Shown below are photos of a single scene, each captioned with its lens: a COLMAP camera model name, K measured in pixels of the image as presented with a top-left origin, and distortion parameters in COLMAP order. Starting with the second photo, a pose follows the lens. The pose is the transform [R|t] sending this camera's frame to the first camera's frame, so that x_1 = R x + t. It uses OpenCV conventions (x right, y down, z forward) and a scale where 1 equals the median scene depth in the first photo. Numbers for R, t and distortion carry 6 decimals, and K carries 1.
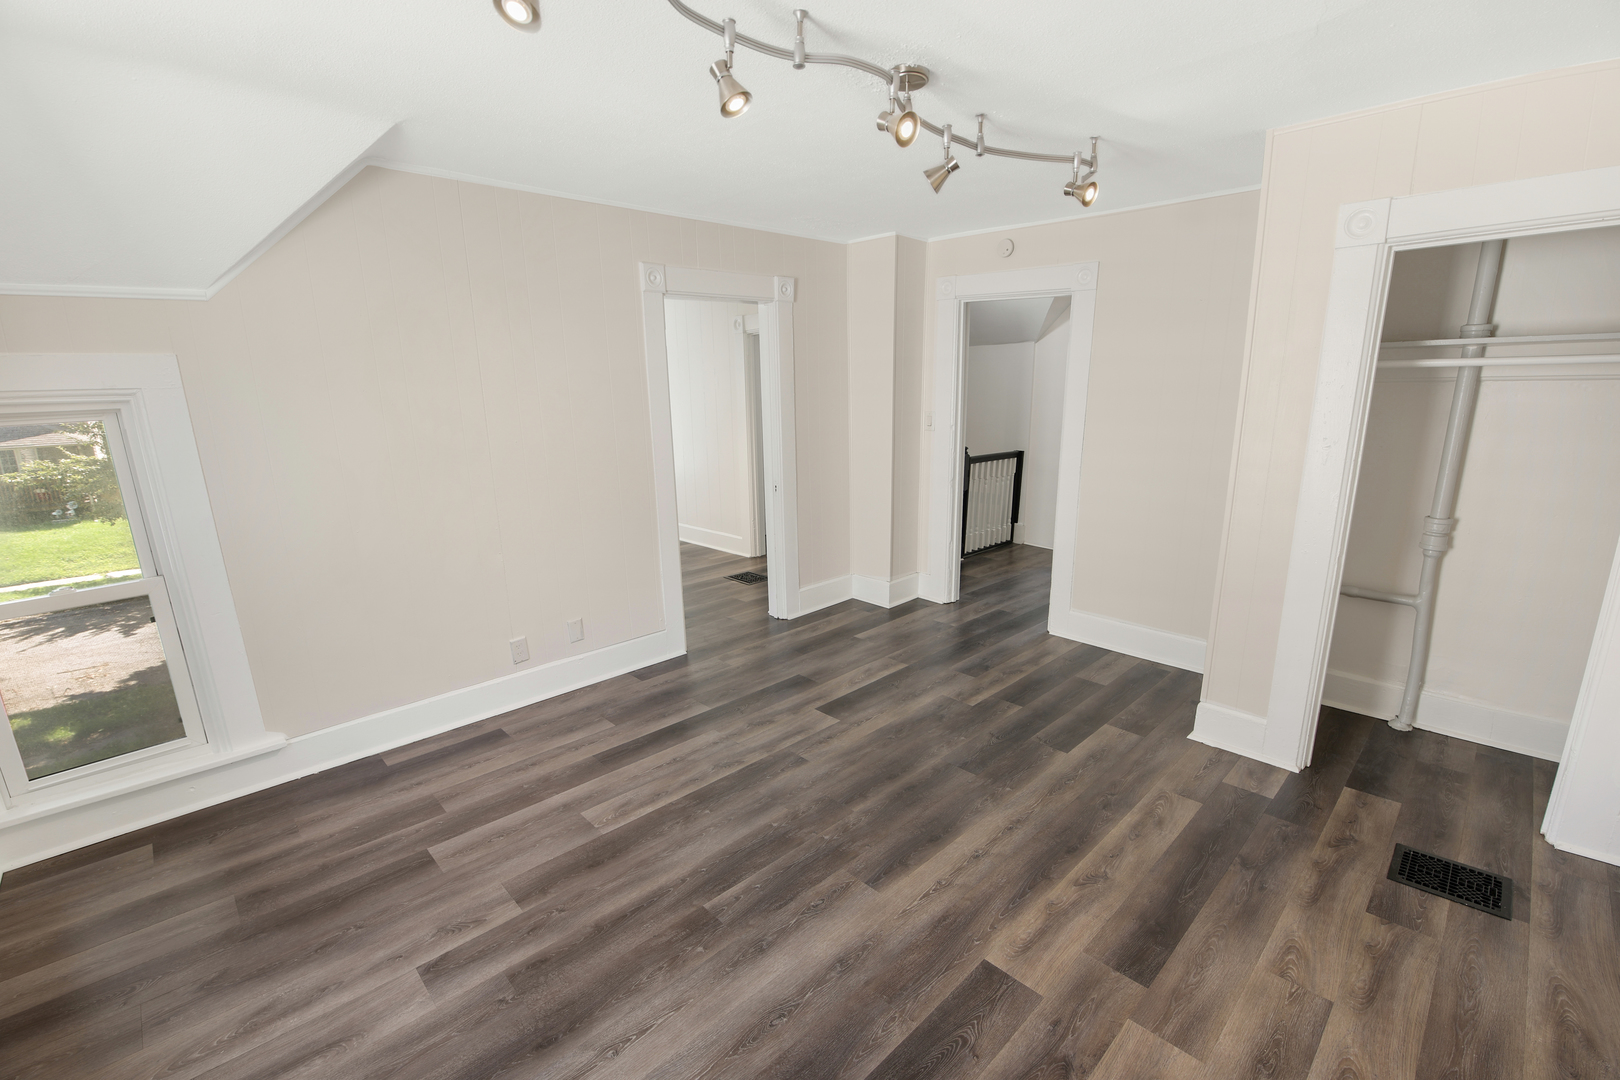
lens RADIAL K [[698.5, 0, 812.9], [0, 698.5, 547.7], [0, 0, 1]] dist [-0.029804, -0.002227]
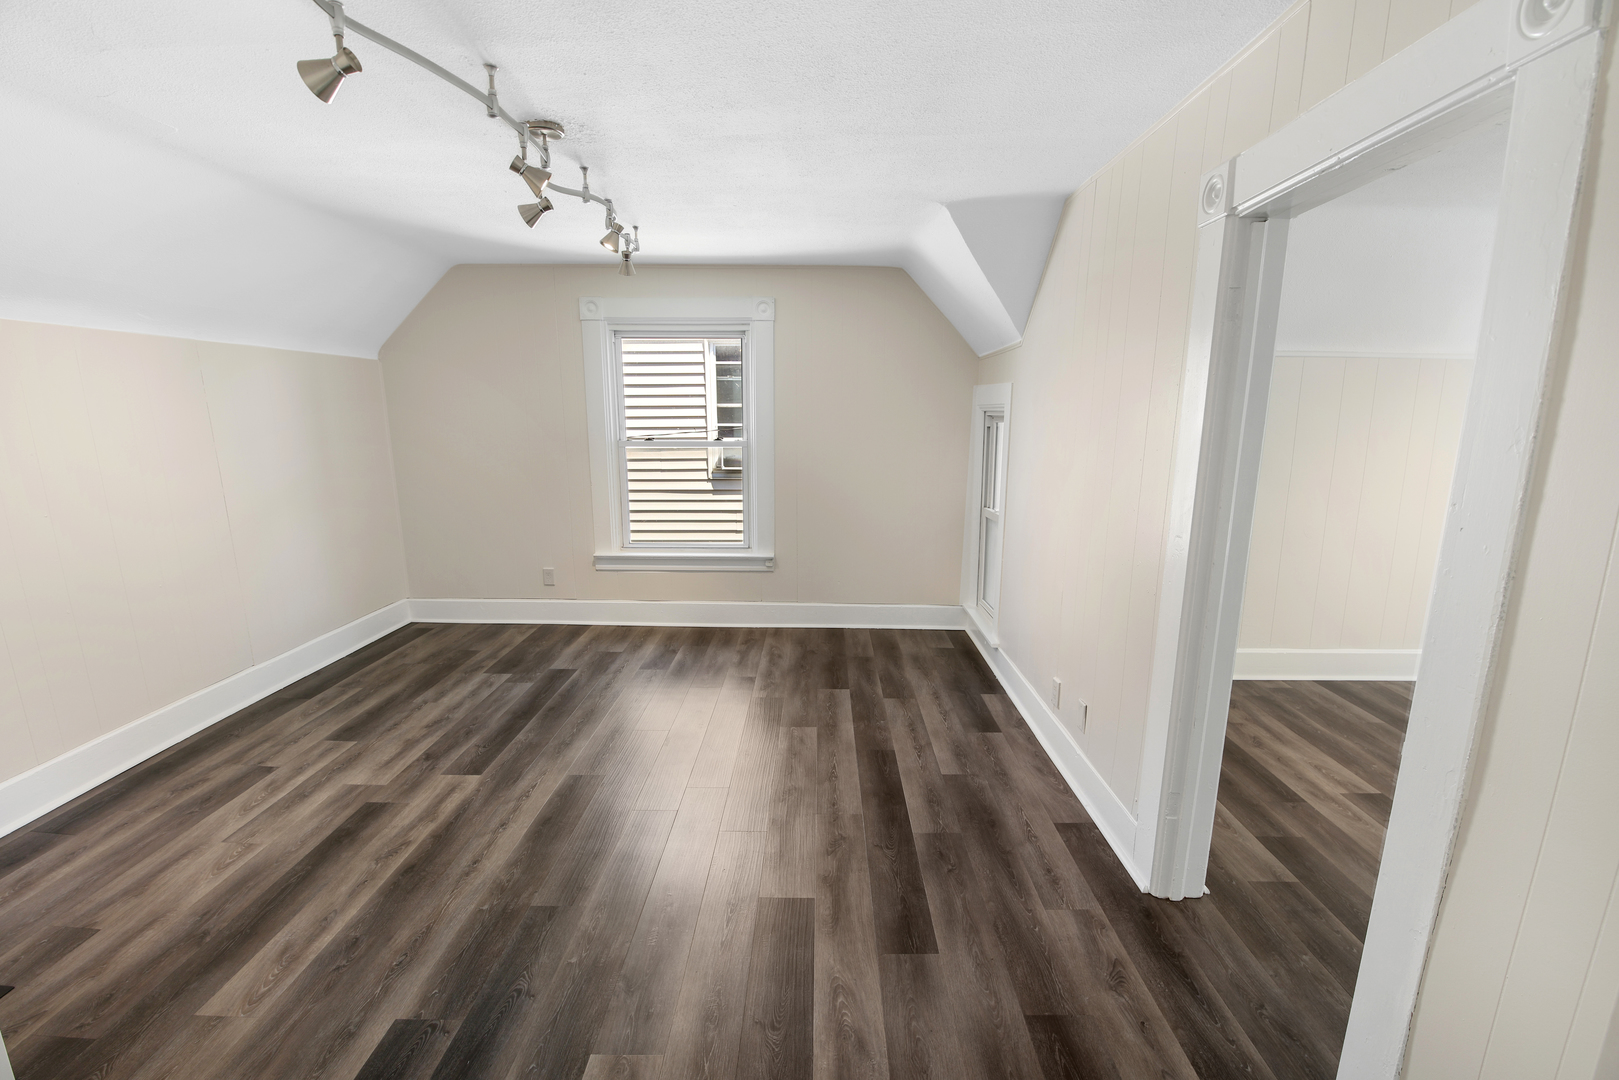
lens RADIAL K [[698.1, 0, 810.5], [0, 698.1, 545.3], [0, 0, 1]] dist [-0.029804, -0.002227]
pose [[-0.709684, 0.141850, -0.690092, 0.598164], [-0.154146, 0.924524, 0.348559, -0.441620], [0.687450, 0.353742, -0.634255, 1.919358]]
